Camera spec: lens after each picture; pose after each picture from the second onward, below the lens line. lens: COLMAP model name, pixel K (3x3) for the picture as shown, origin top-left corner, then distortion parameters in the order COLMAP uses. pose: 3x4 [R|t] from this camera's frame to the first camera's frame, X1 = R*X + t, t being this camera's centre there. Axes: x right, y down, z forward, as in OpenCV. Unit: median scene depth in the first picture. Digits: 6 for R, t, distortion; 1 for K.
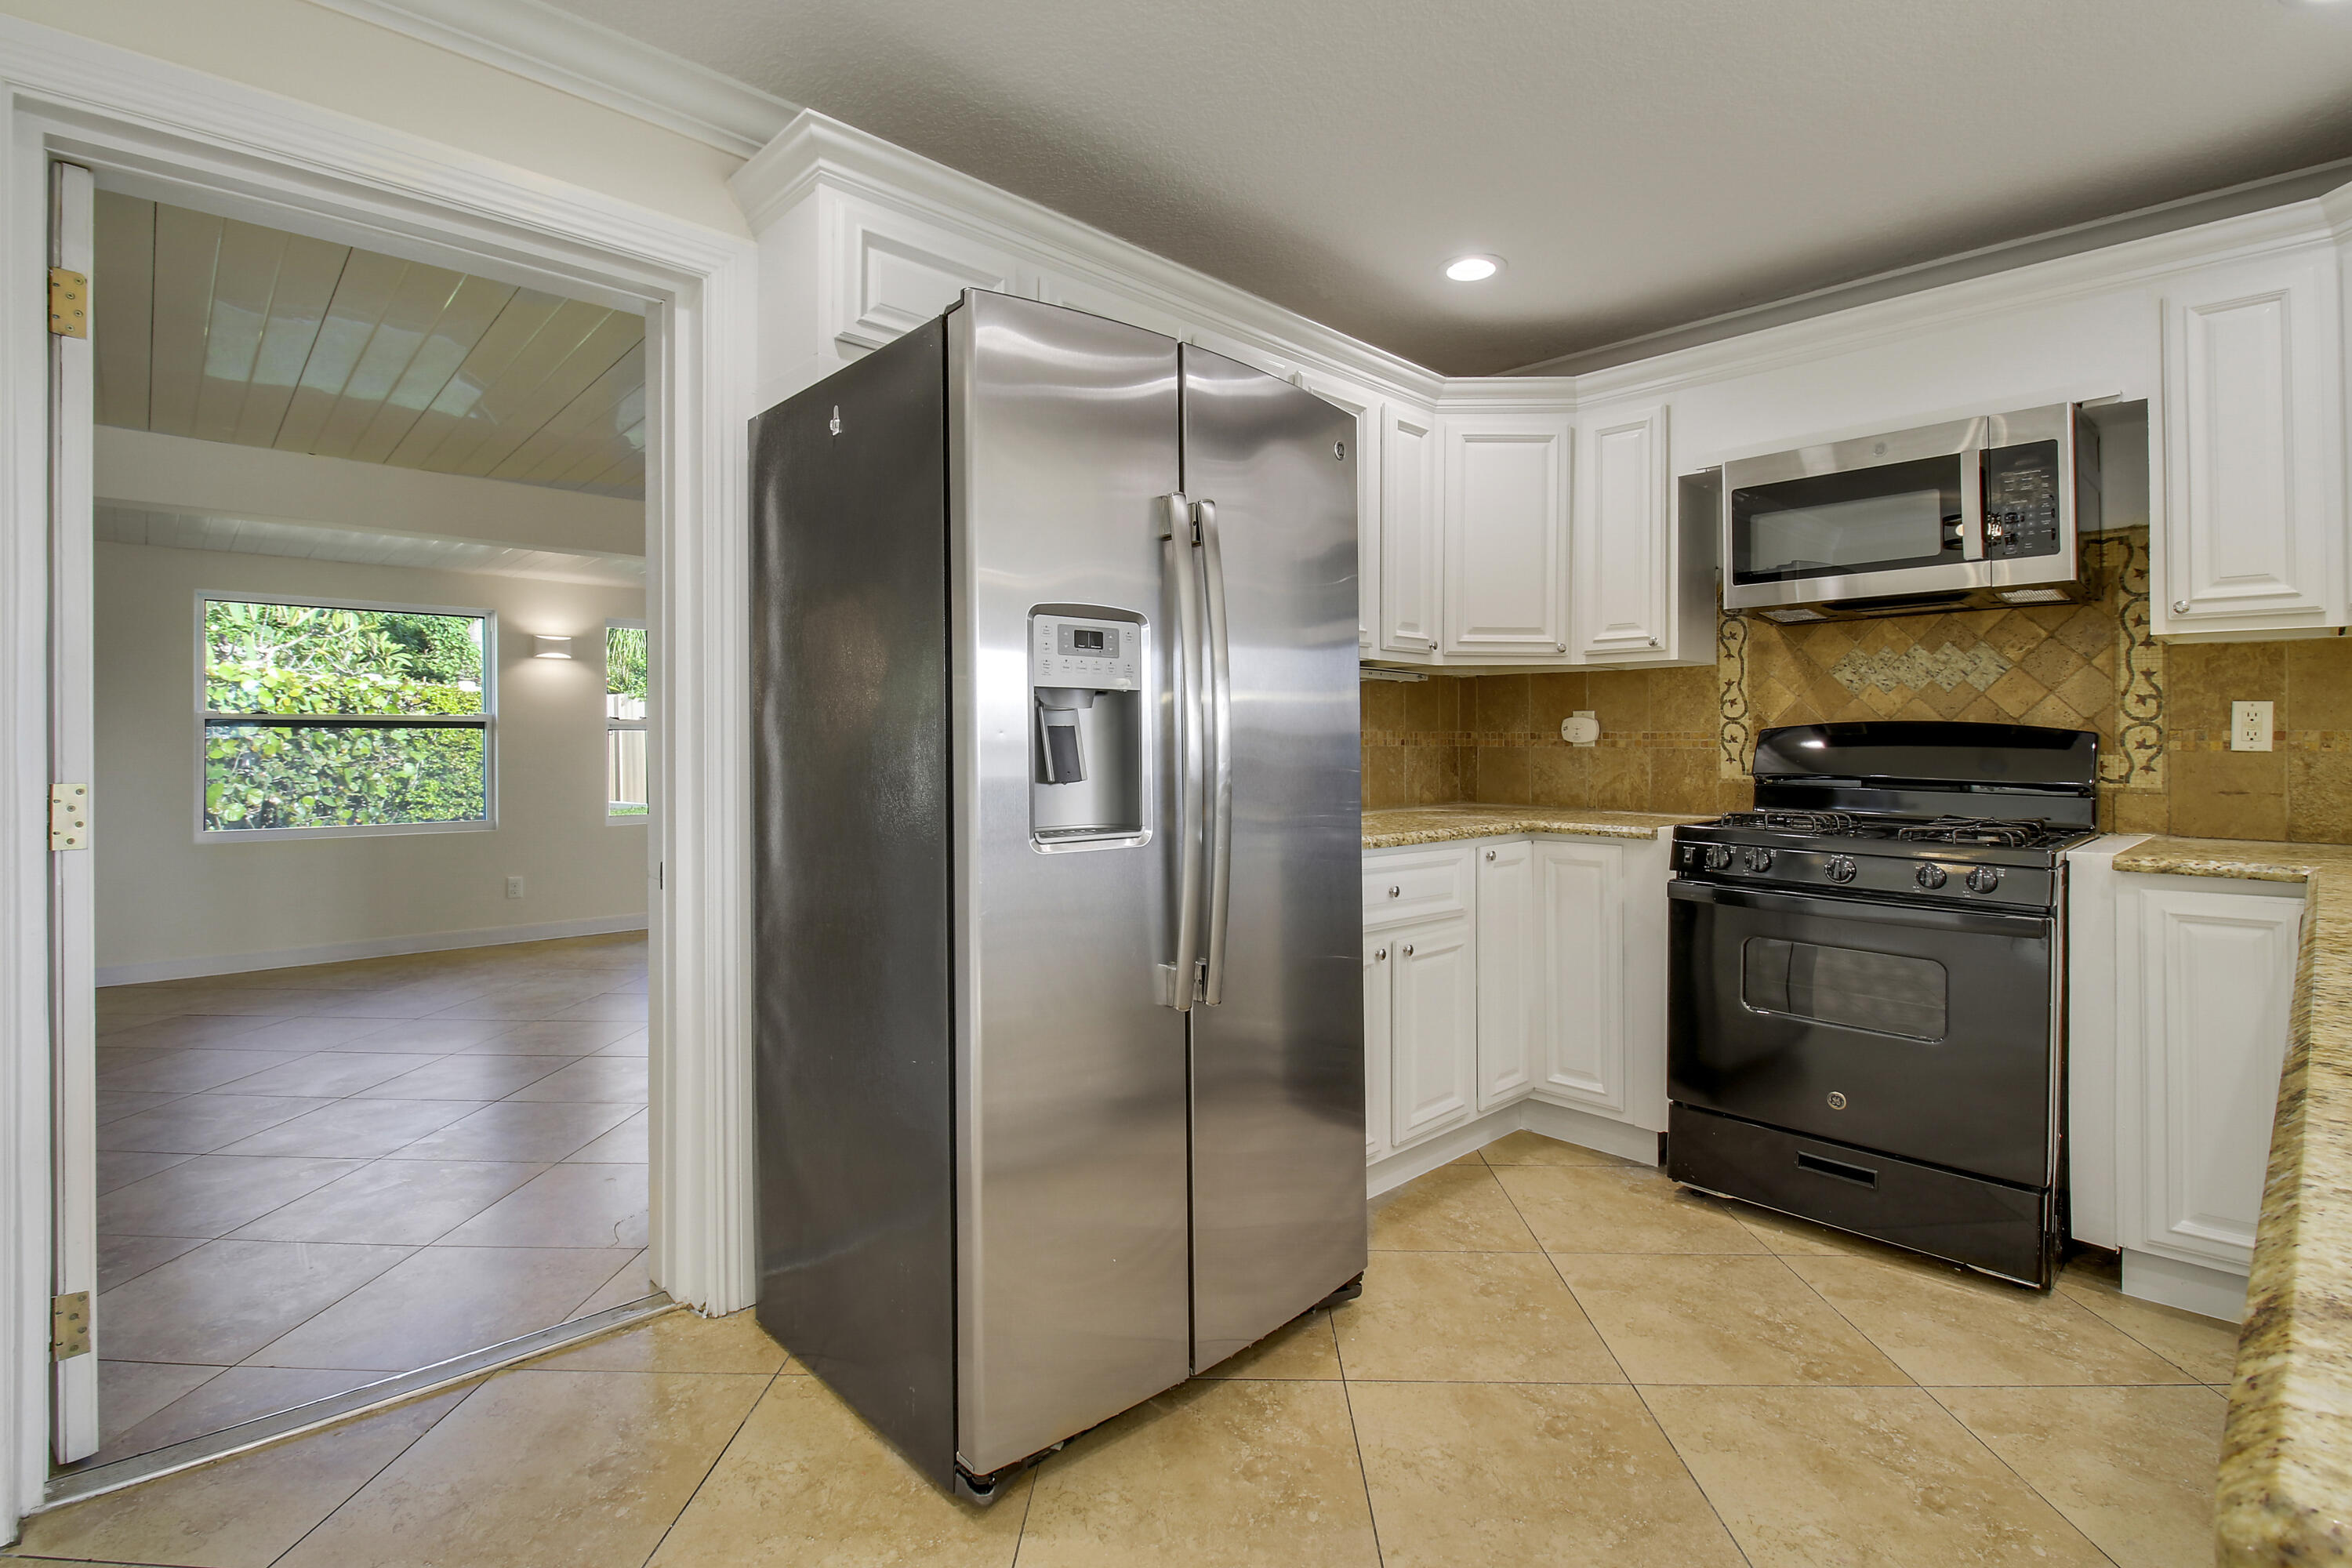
lens RADIAL K [[1103.8, 0, 1175.5], [0, 1103.8, 736.7], [0, 0, 1]] dist [0.001804, -0.005063]
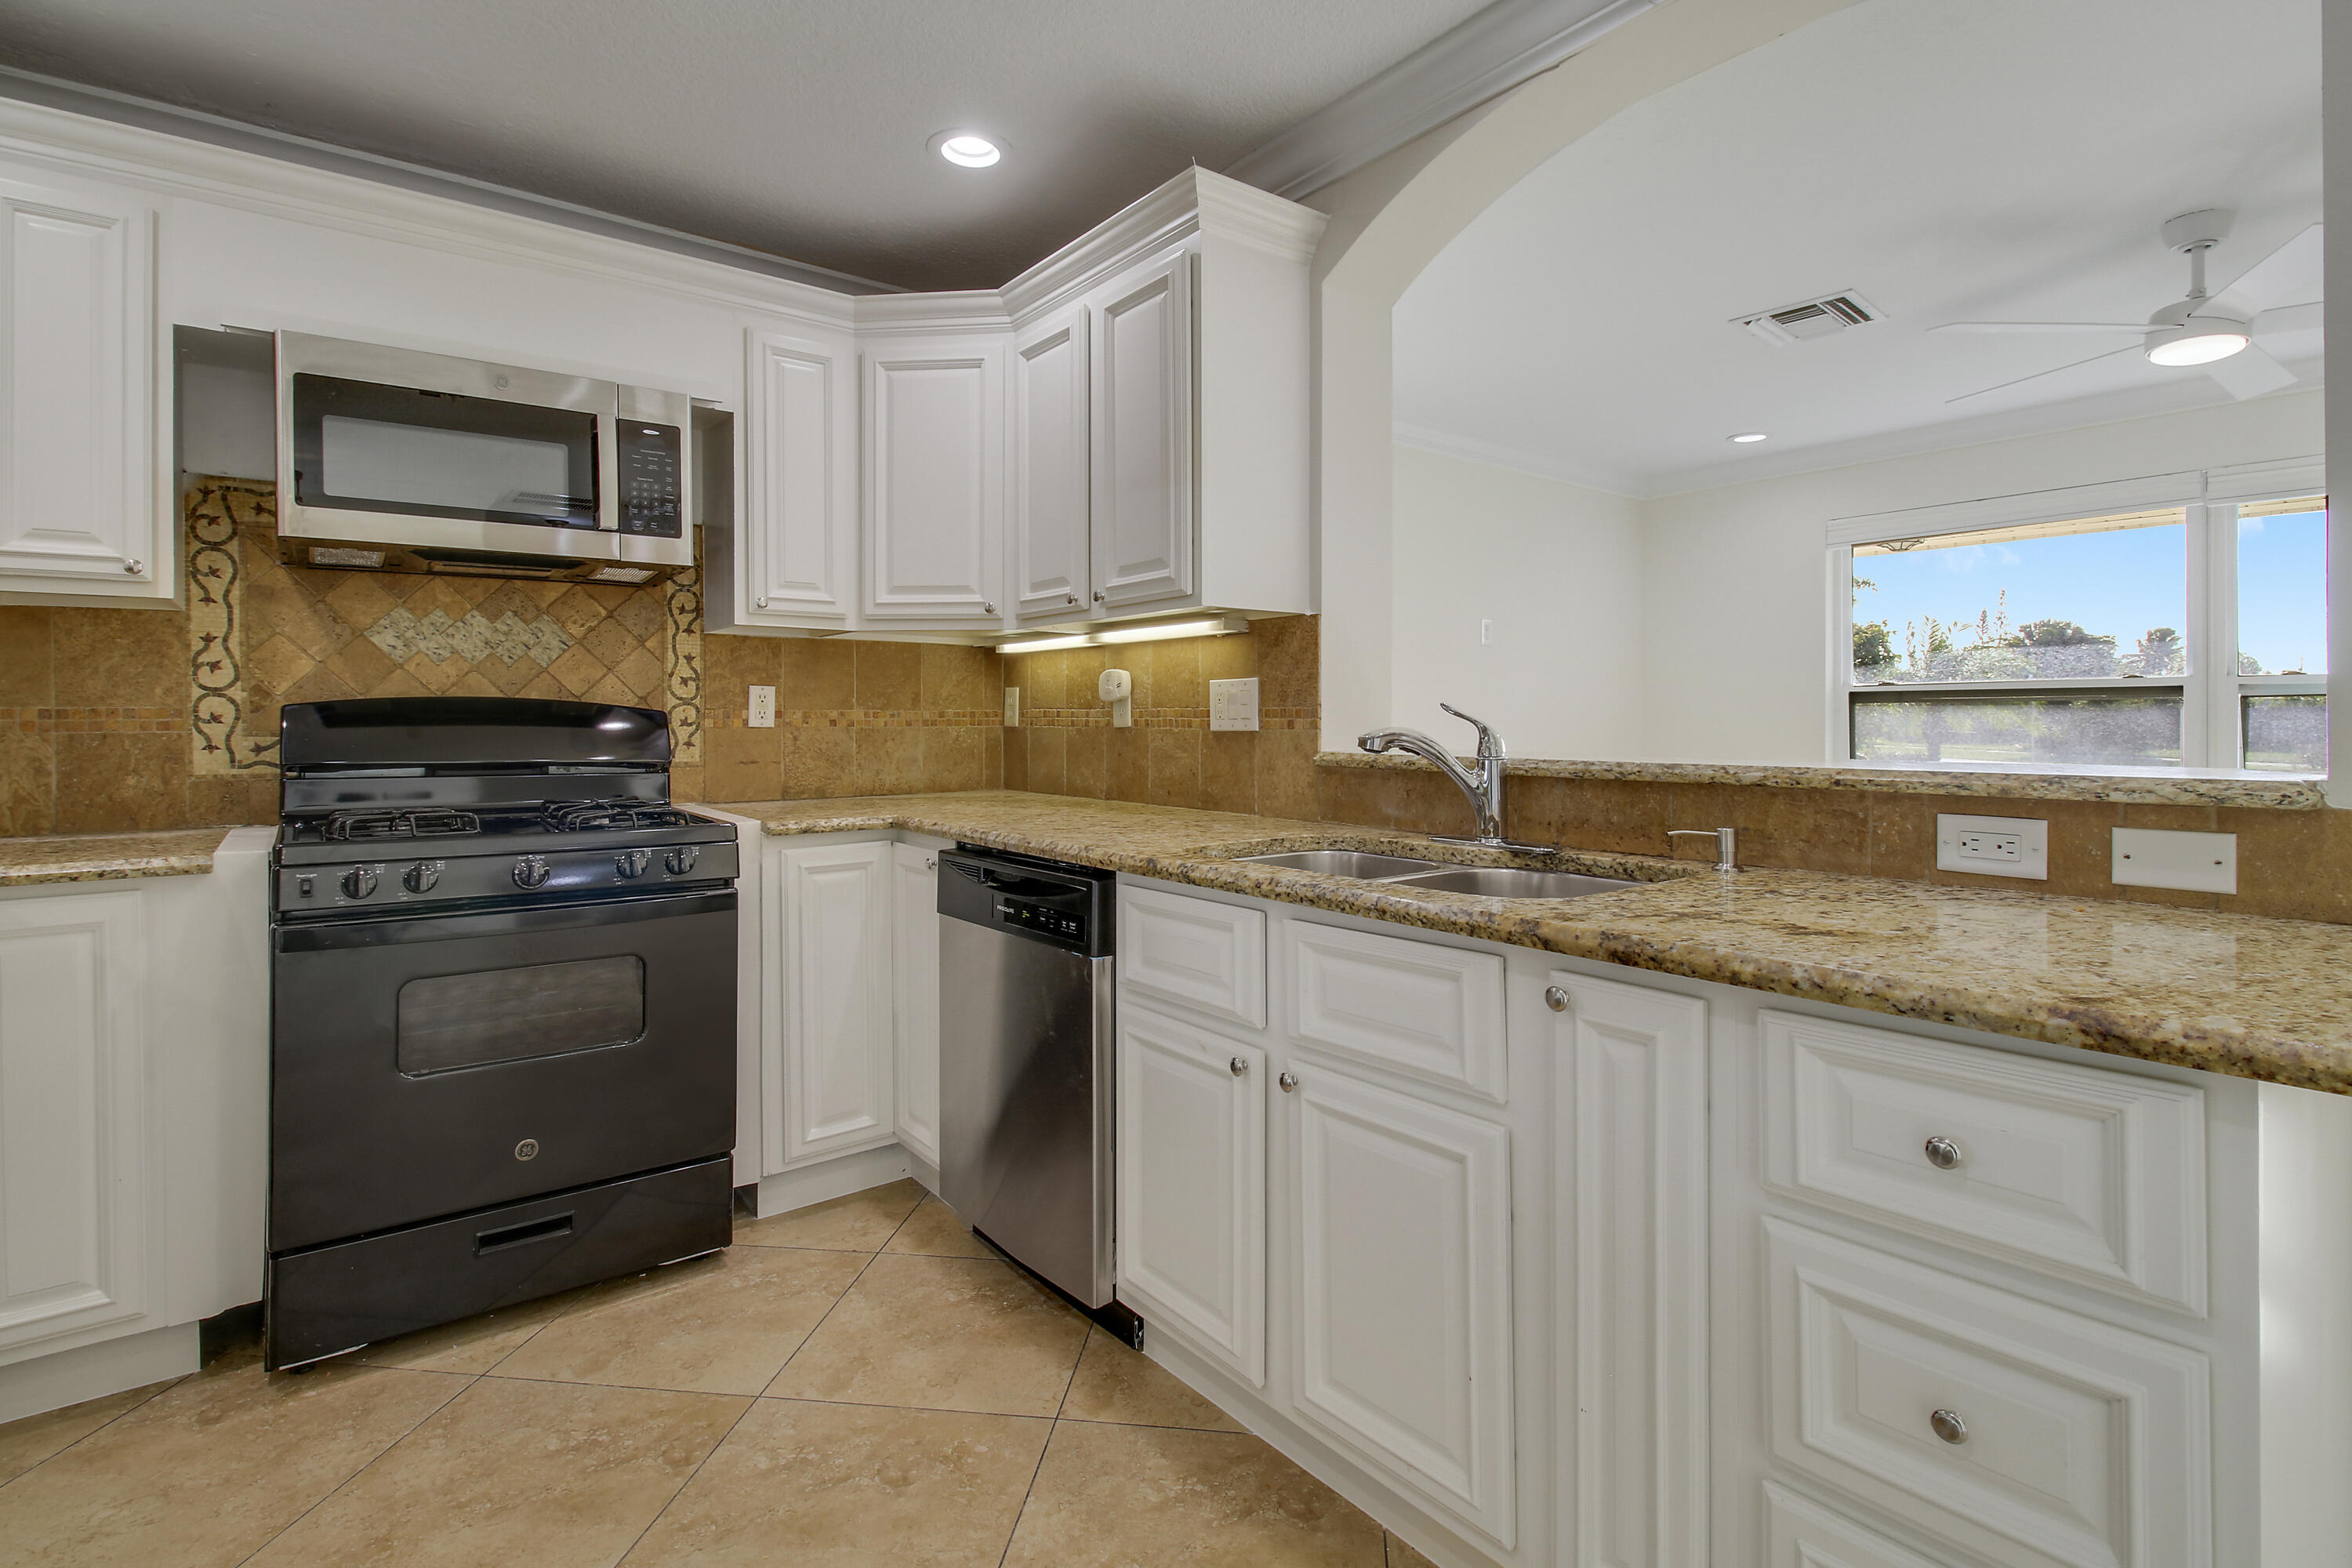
lens RADIAL K [[1113.4, 0, 1181.1], [0, 1113.4, 718.6], [0, 0, 1]] dist [0.001076, -0.011782]
pose [[0.086516, -0.002135, 0.996248, -0.171485], [-0.000341, 0.999998, 0.002173, 0.000699], [-0.996250, -0.000527, 0.086515, 0.381554]]
